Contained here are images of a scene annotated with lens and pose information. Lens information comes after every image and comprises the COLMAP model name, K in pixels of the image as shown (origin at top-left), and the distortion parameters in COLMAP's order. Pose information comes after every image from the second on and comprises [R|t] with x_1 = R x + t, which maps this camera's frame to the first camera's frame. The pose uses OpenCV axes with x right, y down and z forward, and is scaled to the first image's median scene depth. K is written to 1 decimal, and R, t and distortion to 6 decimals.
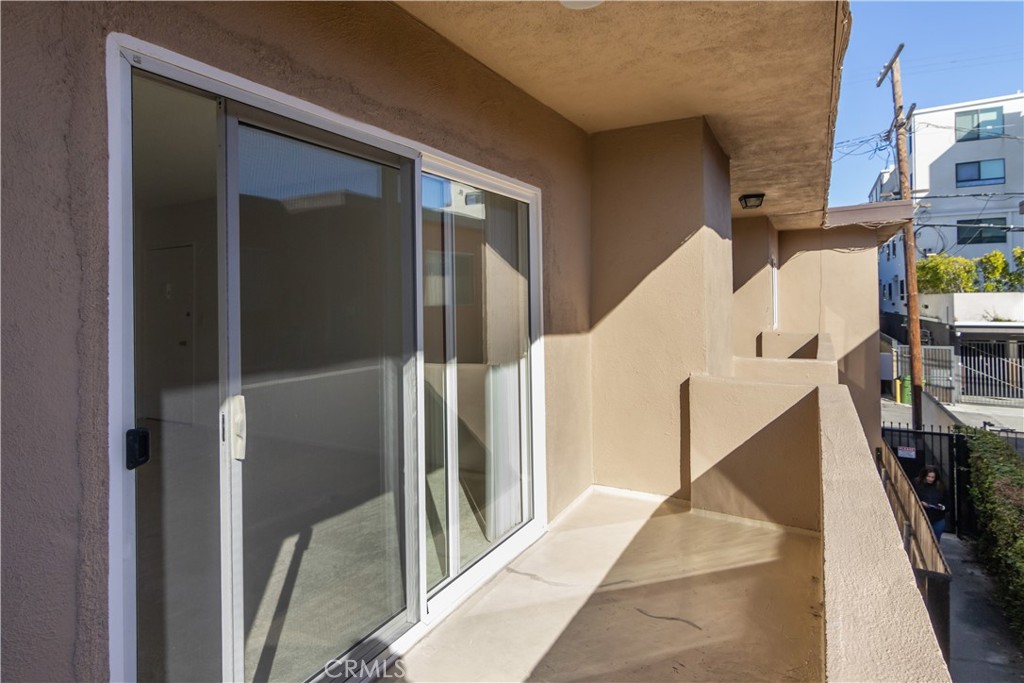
lens RADIAL K [[518.0, 0, 474.0], [0, 518.0, 330.4], [0, 0, 1]] dist [-0.000471, 0.000123]
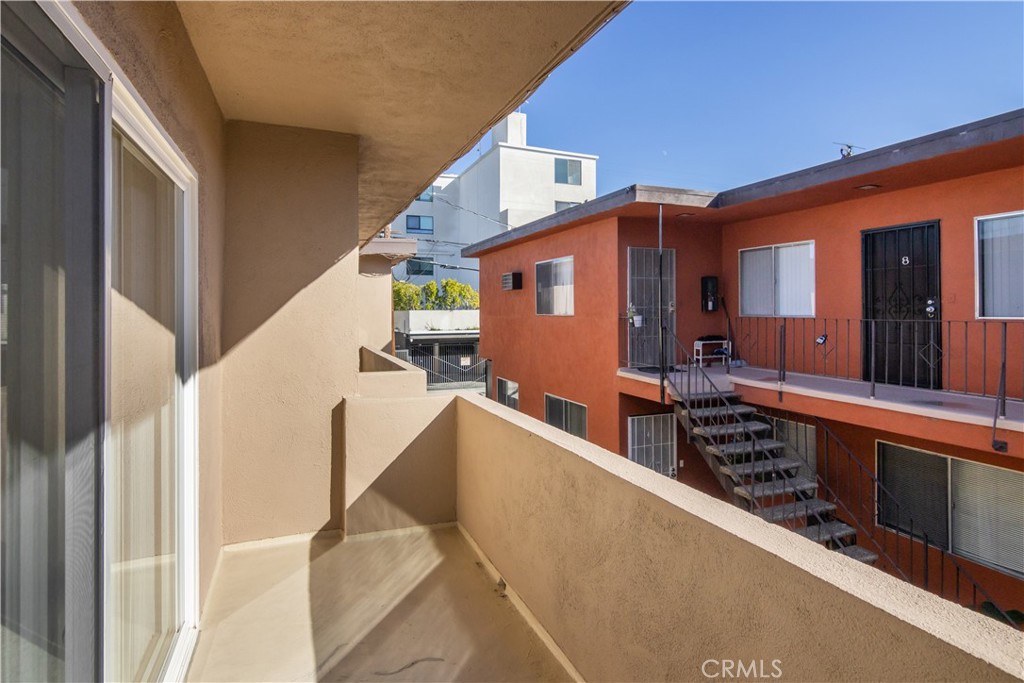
lens RADIAL K [[518.0, 0, 474.0], [0, 518.0, 330.4], [0, 0, 1]] dist [-0.000471, 0.000123]
pose [[0.638835, -0.022169, 0.769024, -0.164170], [0.044752, 0.998963, -0.008379, -0.021248], [-0.768041, 0.039768, 0.639165, 0.190449]]
